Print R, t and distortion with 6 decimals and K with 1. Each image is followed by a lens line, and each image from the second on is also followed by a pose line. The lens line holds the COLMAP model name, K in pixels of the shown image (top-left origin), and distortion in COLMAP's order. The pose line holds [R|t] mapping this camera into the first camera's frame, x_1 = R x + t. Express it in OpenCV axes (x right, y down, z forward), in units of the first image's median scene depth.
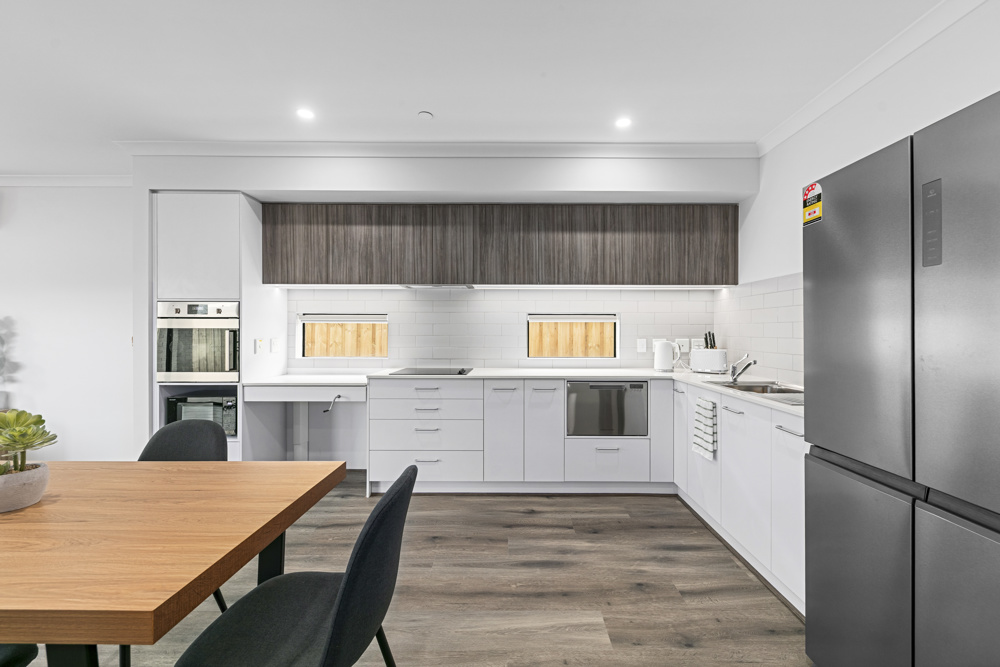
lens RADIAL K [[409.2, 0, 500.8], [0, 409.2, 329.6], [0, 0, 1]] dist [0.006611, -0.001327]
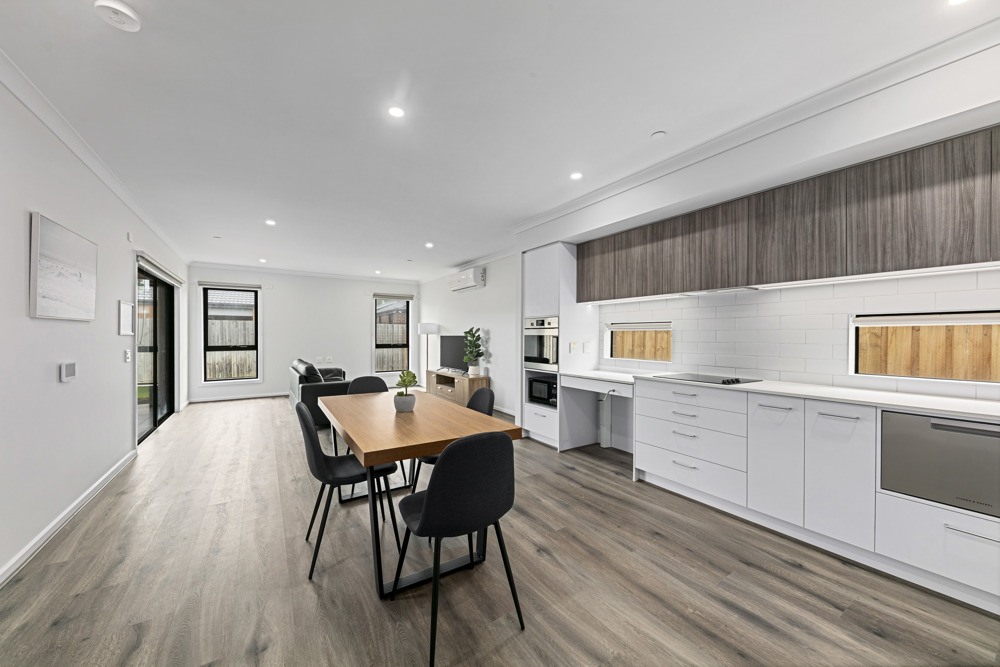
lens RADIAL K [[363.9, 0, 498.7], [0, 363.9, 333.4], [0, 0, 1]] dist [-0.001818, -0.001559]
pose [[0.540919, -0.005117, -0.841059, 0.310096], [-0.000431, 0.999980, -0.006360, -0.000856], [0.841075, 0.003803, 0.540906, 0.113096]]
